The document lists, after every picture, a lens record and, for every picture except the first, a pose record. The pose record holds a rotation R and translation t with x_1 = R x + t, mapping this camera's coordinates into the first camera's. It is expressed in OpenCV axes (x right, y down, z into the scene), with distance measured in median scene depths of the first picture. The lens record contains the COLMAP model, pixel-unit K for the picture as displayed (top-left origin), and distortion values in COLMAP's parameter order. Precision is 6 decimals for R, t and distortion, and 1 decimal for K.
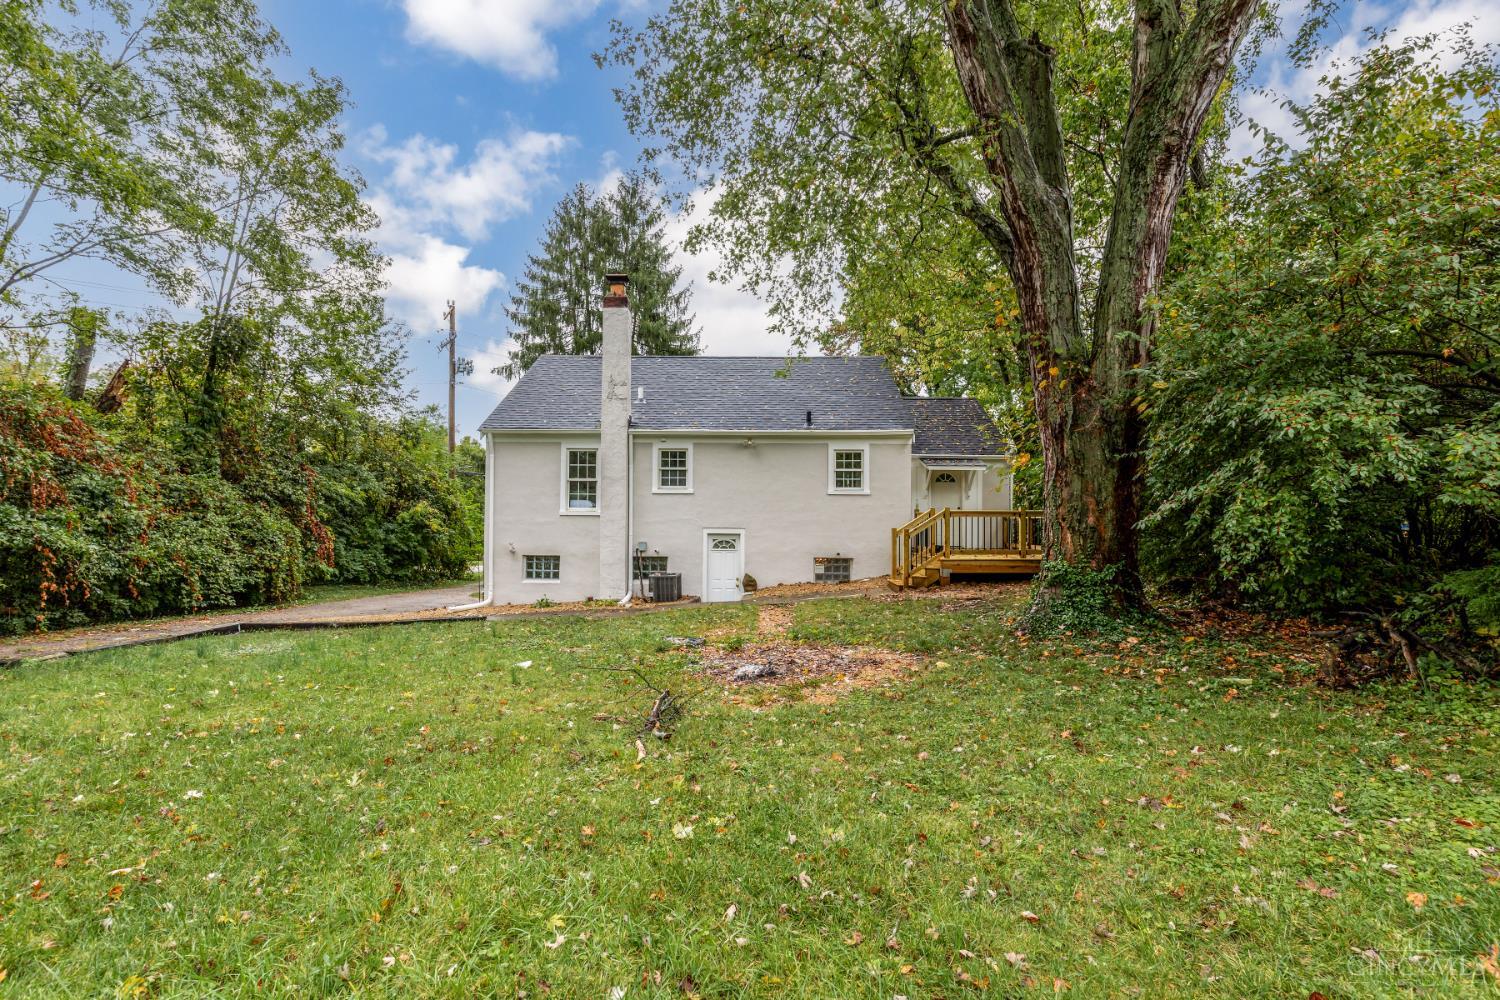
lens RADIAL K [[705.4, 0, 748.9], [0, 705.4, 520.7], [0, 0, 1]] dist [-0.000077, 0.000008]
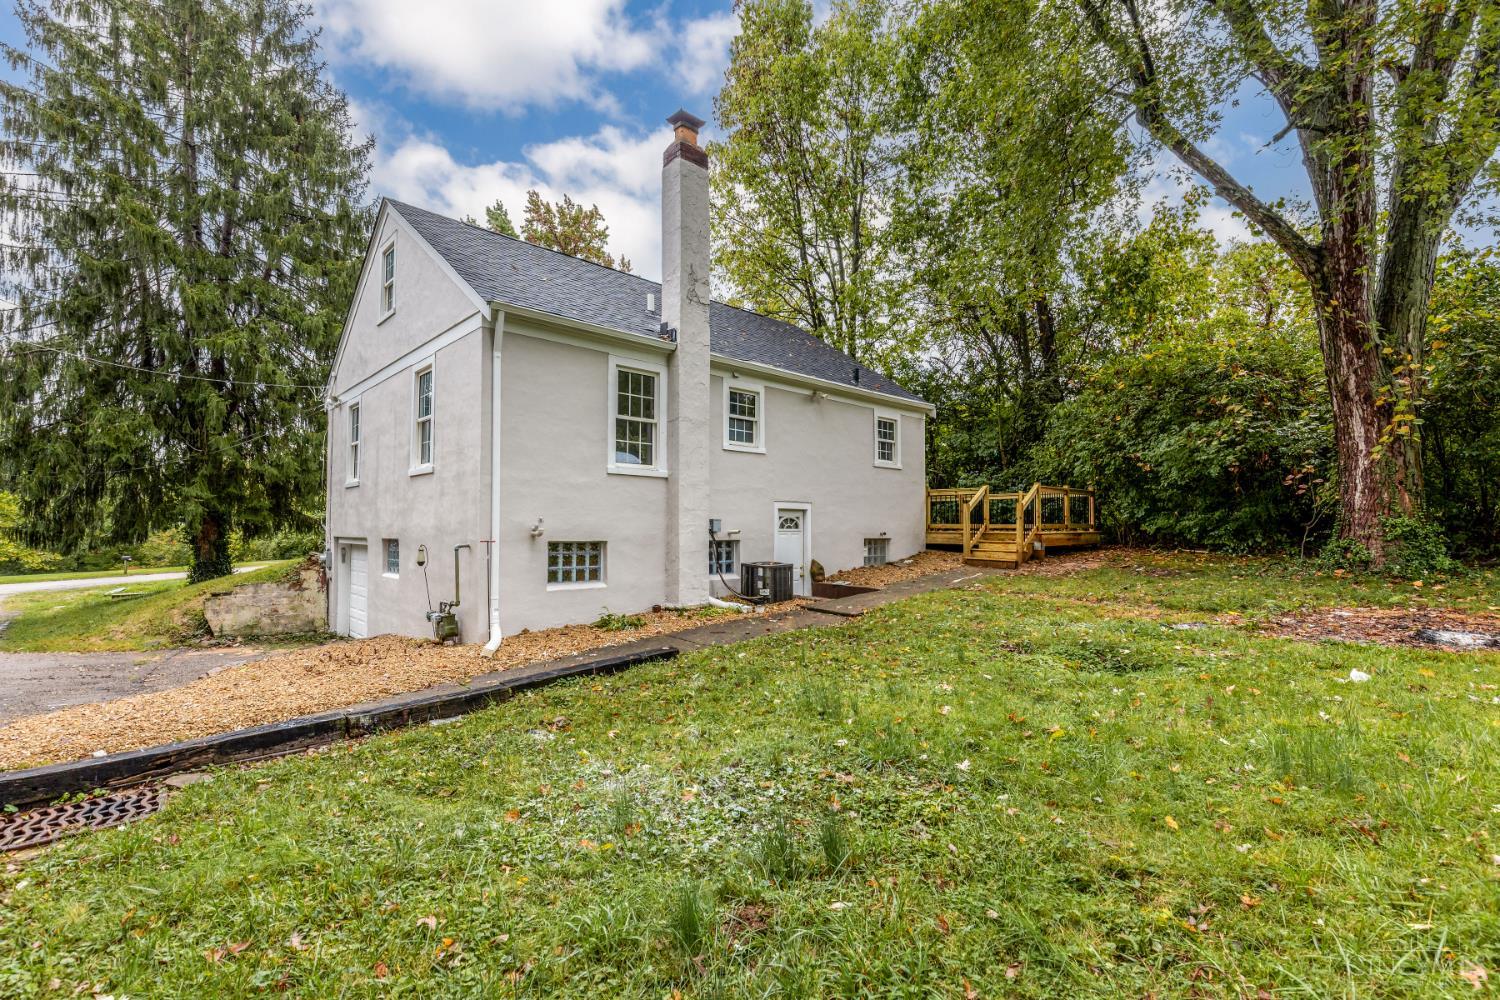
lens RADIAL K [[705.4, 0, 748.9], [0, 705.4, 520.7], [0, 0, 1]] dist [-0.000077, 0.000008]
pose [[0.684621, 0.005054, 0.728882, -0.626596], [-0.006444, 0.999979, -0.000881, 0.031934], [-0.728871, -0.004093, 0.684639, 0.502519]]
